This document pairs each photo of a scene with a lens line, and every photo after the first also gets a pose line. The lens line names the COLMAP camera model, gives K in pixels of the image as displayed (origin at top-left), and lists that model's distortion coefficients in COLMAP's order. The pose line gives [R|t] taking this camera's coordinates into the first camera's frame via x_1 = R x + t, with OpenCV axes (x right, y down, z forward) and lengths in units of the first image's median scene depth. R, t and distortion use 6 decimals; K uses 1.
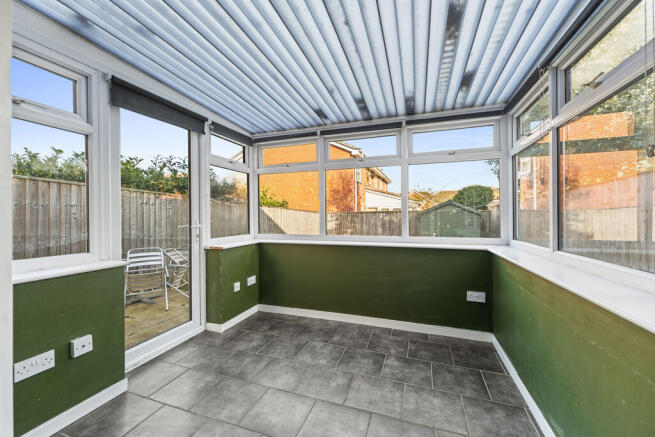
lens RADIAL K [[264.5, 0, 328.8], [0, 264.5, 216.0], [0, 0, 1]] dist [0.000475, 0.000626]
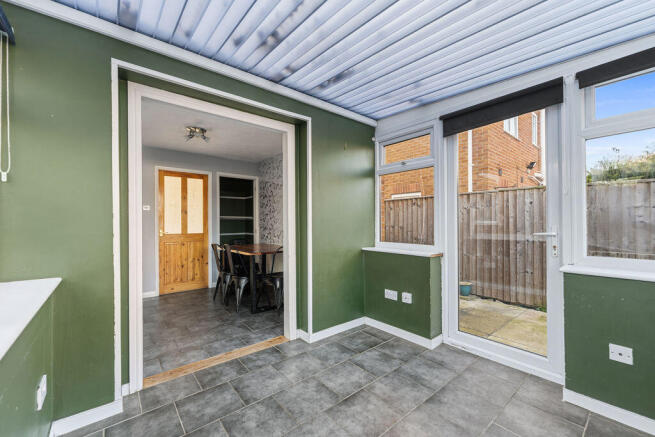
lens RADIAL K [[264.5, 0, 323.1], [0, 264.5, 221.3], [0, 0, 1]] dist [0.000475, 0.000626]
pose [[-0.529627, 0.005068, -0.848216, 0.583895], [0.006708, 0.999976, 0.001786, -0.002954], [0.848204, -0.004744, -0.529648, 1.088169]]
